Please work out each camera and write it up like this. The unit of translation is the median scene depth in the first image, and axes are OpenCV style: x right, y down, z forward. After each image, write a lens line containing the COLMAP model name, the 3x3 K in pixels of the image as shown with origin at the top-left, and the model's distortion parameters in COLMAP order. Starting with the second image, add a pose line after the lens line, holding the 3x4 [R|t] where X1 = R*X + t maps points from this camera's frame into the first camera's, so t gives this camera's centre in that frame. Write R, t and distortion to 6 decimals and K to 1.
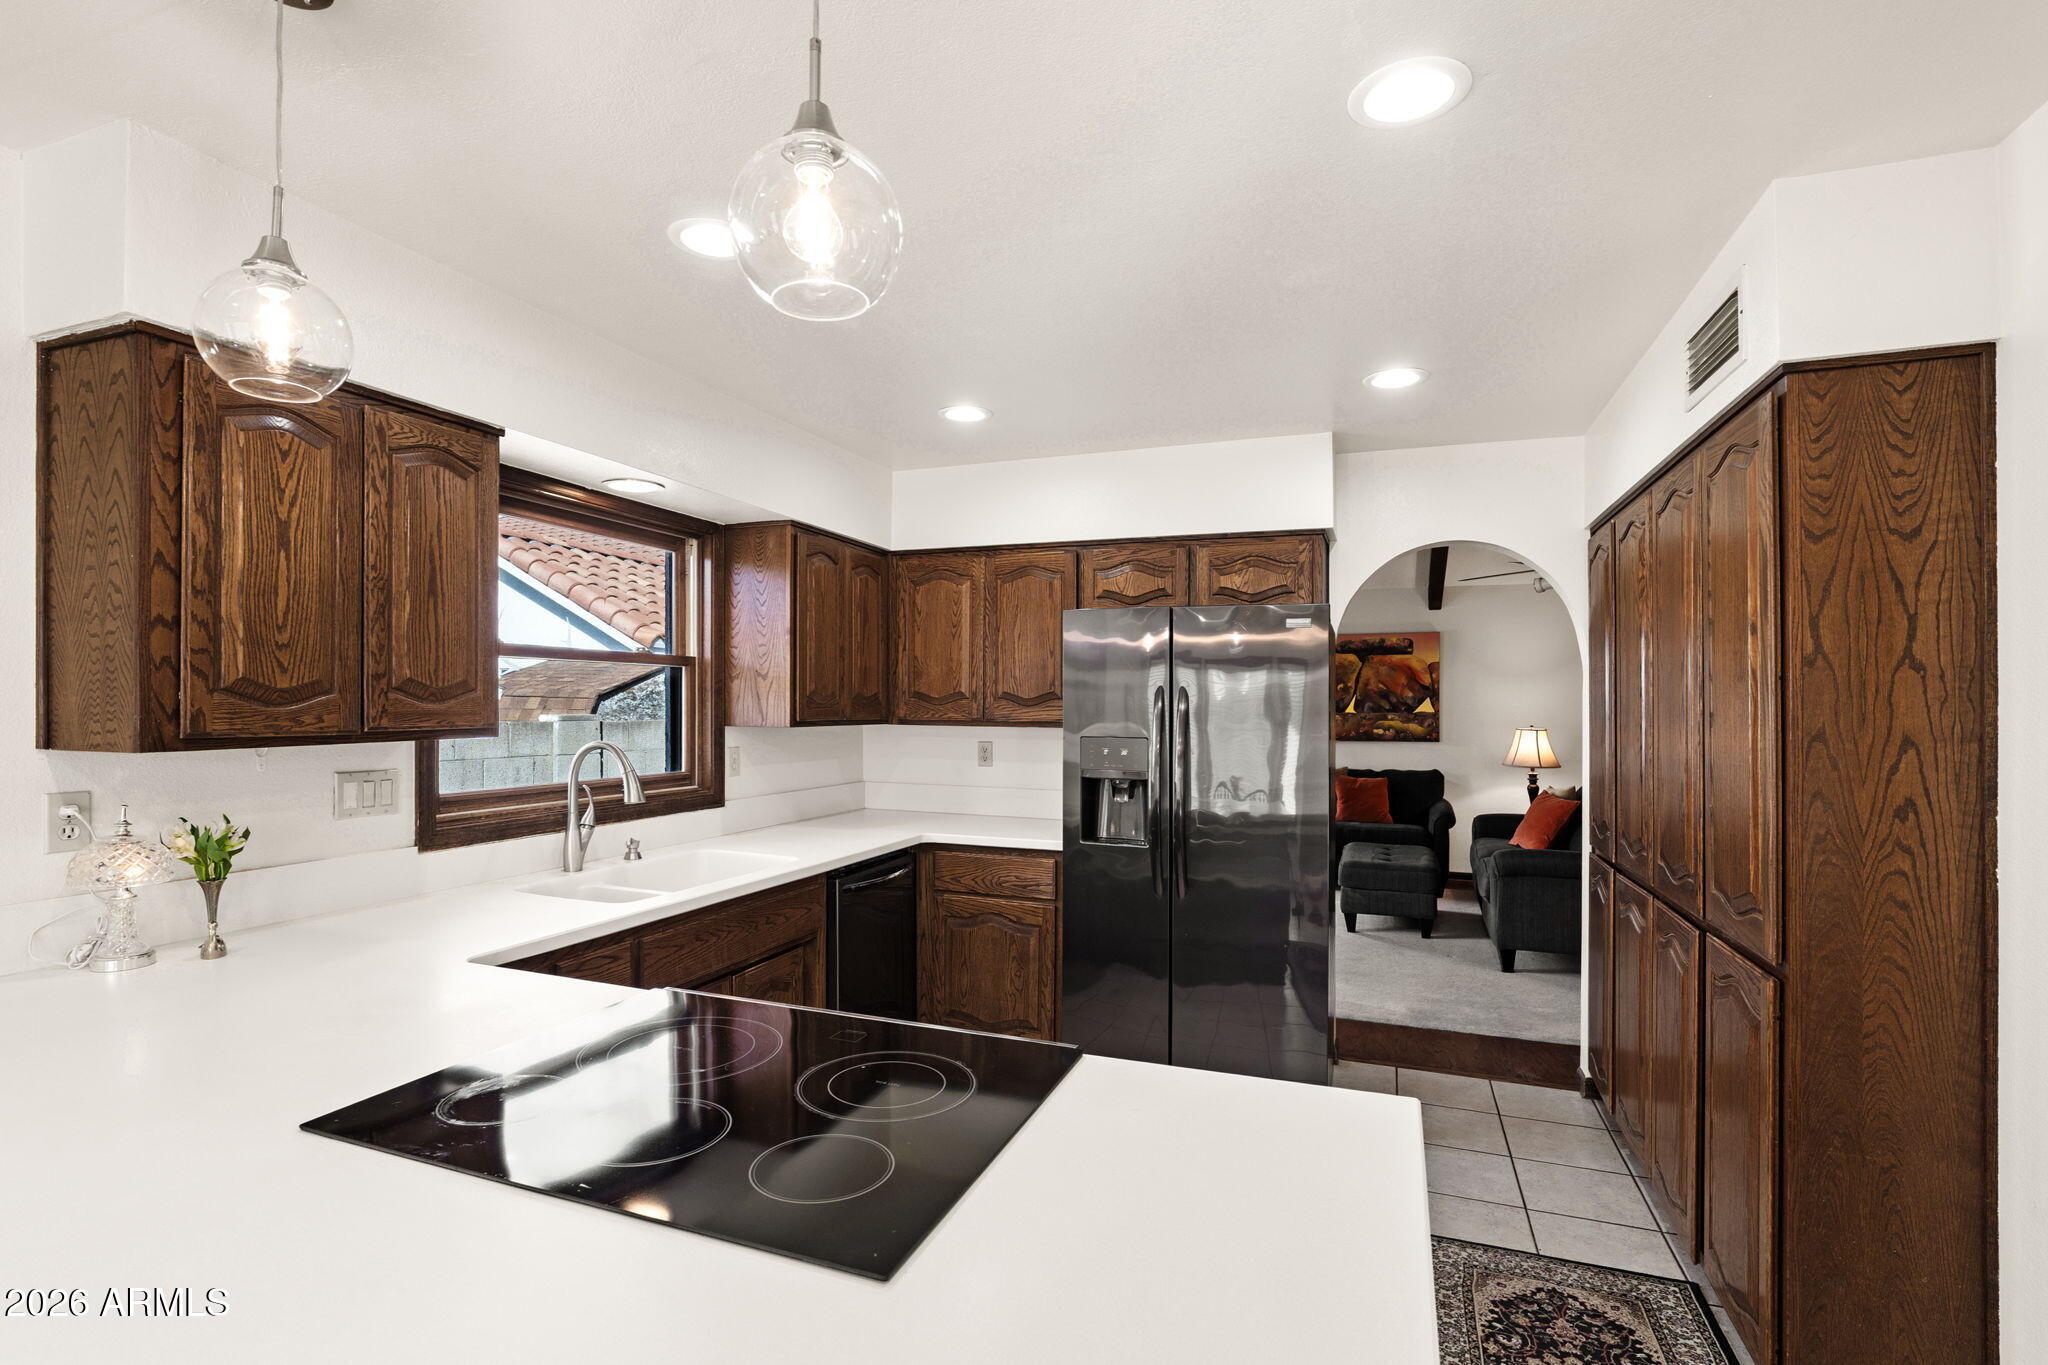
lens RADIAL K [[930.0, 0, 1024.0], [0, 930.0, 682.5], [0, 0, 1]] dist [-0.000196, 0.000006]
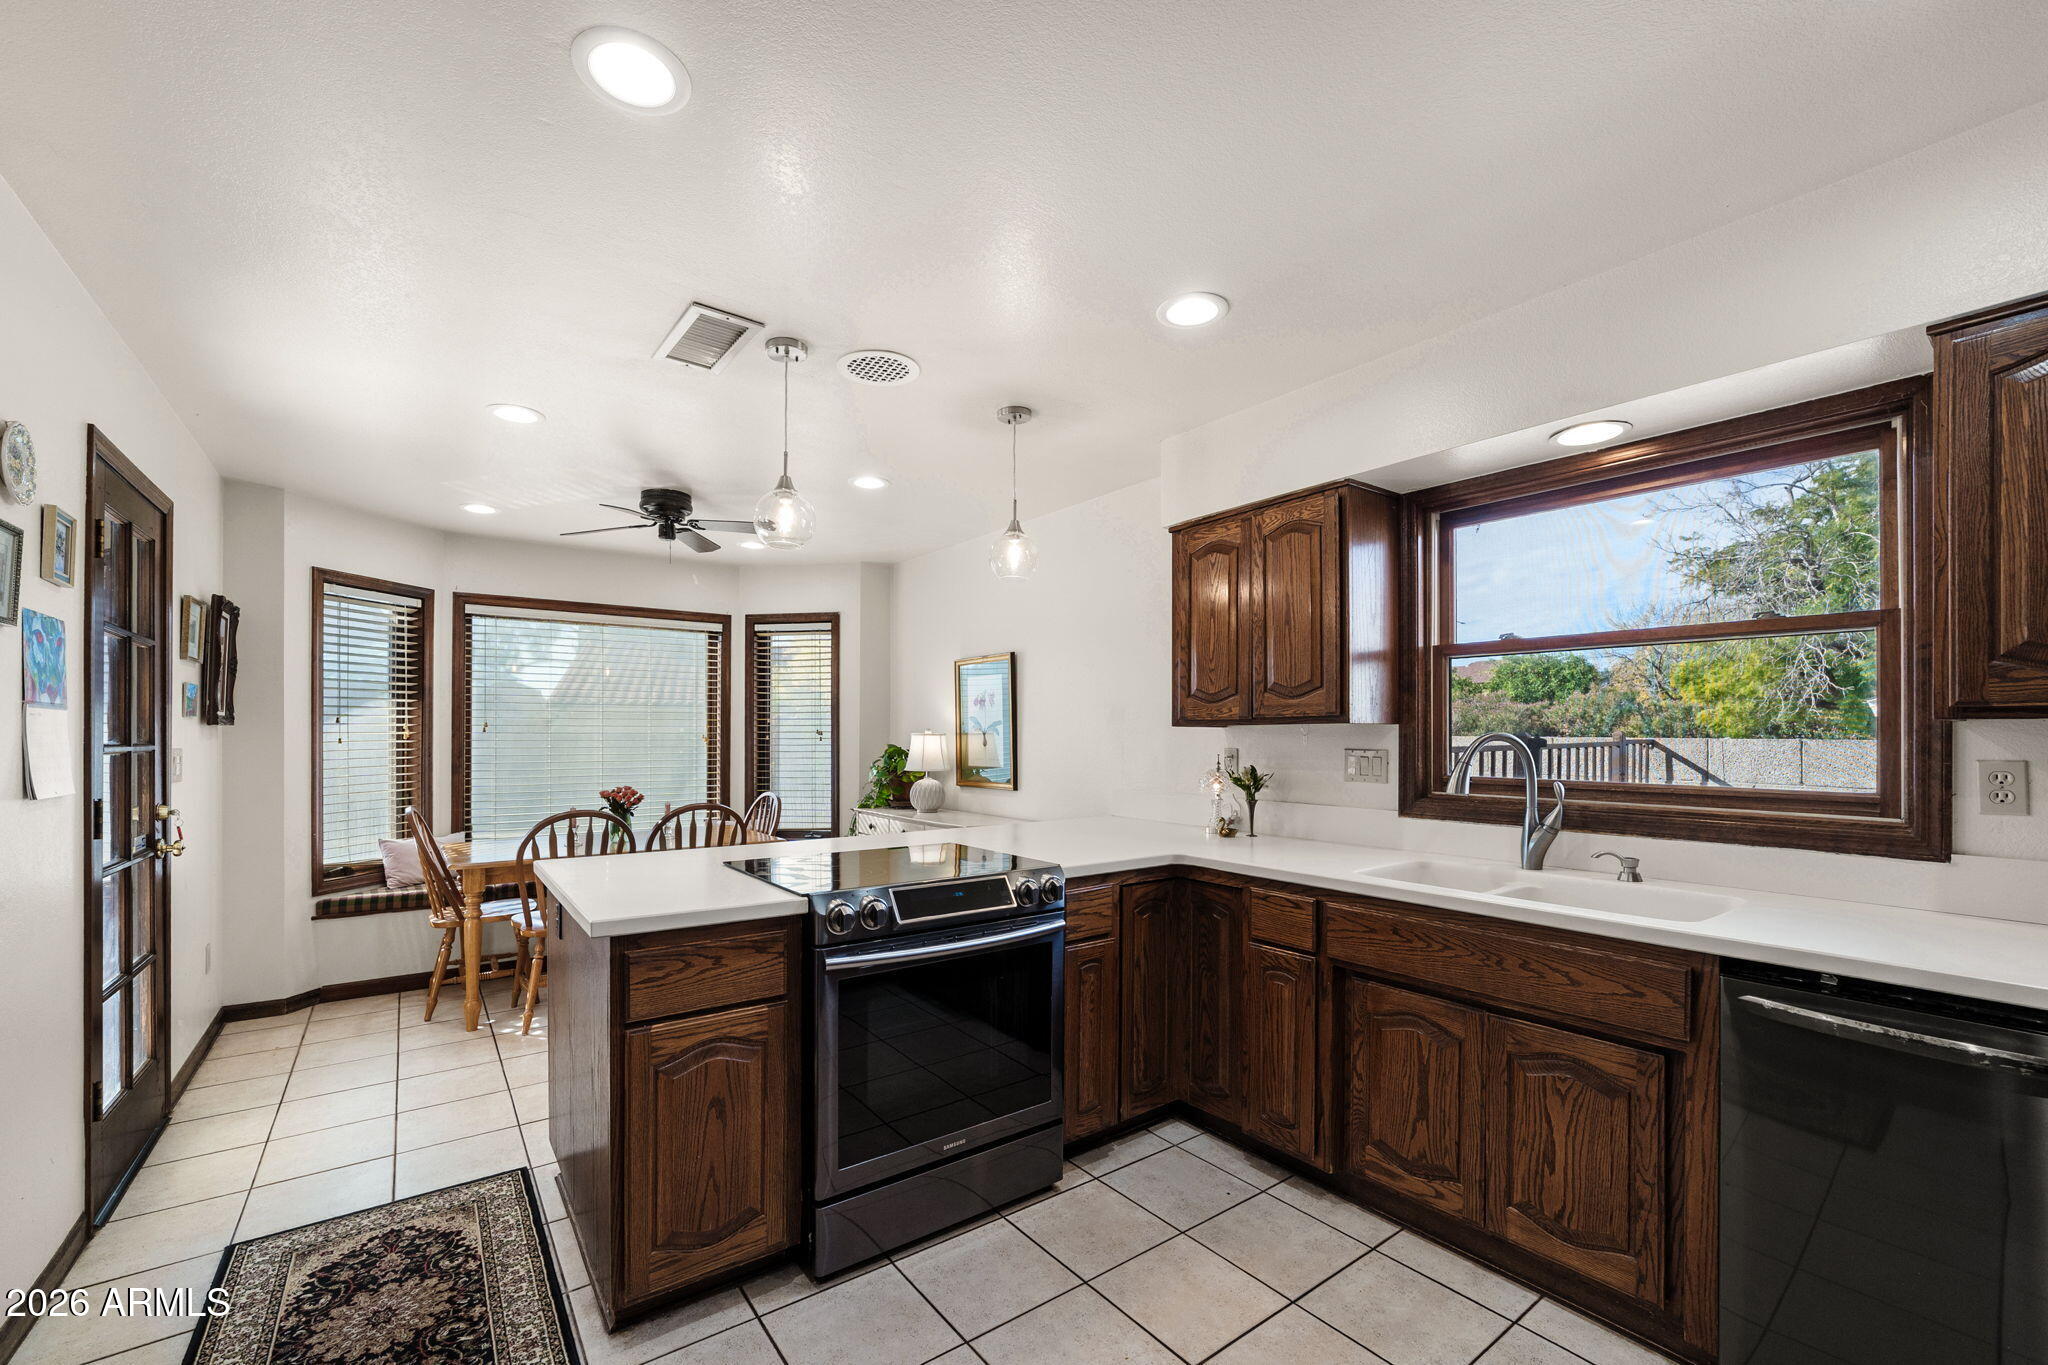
lens RADIAL K [[844.0, 0, 1009.2], [0, 844.0, 739.7], [0, 0, 1]] dist [-0.000454, -0.000042]
pose [[-0.540048, -0.007355, -0.841602, 0.610679], [0.008566, 0.999862, -0.014235, 0.088087], [0.841591, -0.014897, -0.539910, 1.163246]]
